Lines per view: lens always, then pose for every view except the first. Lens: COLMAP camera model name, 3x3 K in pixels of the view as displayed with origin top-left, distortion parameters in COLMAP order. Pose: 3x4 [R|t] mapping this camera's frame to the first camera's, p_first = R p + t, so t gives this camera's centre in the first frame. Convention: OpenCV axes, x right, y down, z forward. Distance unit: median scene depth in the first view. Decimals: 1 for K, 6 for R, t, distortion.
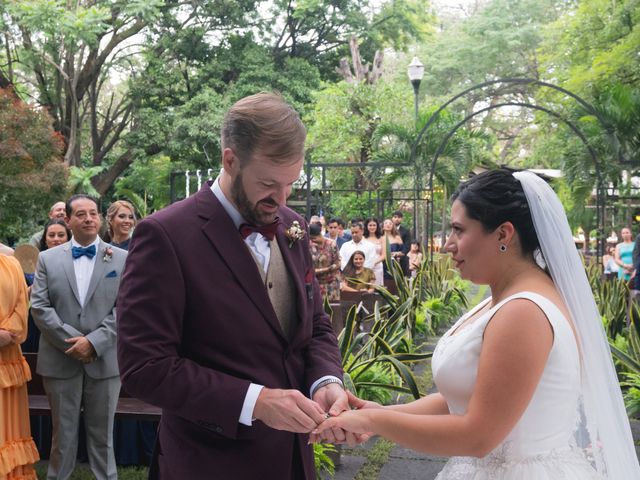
lens RADIAL K [[897.1, 0, 295.5], [0, 897.1, 237.4], [0, 0, 1]] dist [-0.020619, 0.004250]
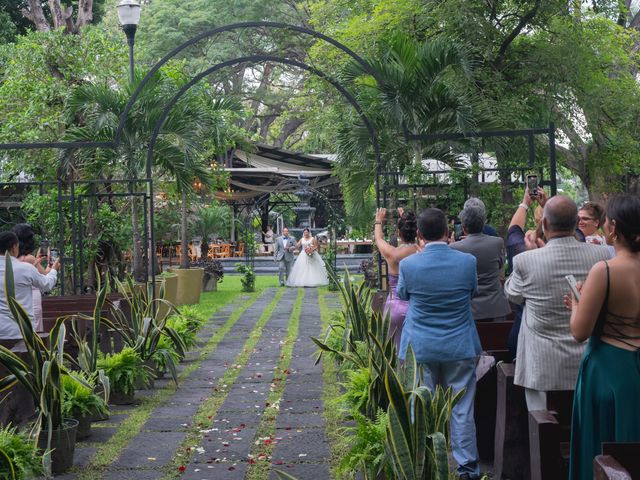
lens RADIAL K [[1064.8, 0, 320.0], [0, 1064.8, 240.0], [0, 0, 1]] dist [0.010316, 0.137654]
pose [[0.970103, -0.033229, 0.240410, 0.054609], [0.033290, 0.999438, 0.003807, -0.003492], [-0.240401, 0.004310, 0.970664, 0.111593]]
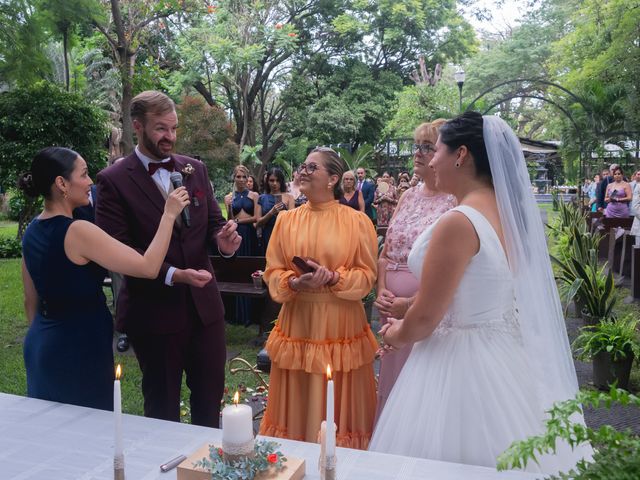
lens RADIAL K [[568.0, 0, 320.6], [0, 568.0, 236.3], [0, 0, 1]] dist [-0.081744, 0.014940]
pose [[0.989587, -0.002817, -0.143909, 0.027413], [0.014569, 0.996634, 0.080670, 0.003477], [0.143197, -0.081926, 0.986297, 0.003105]]
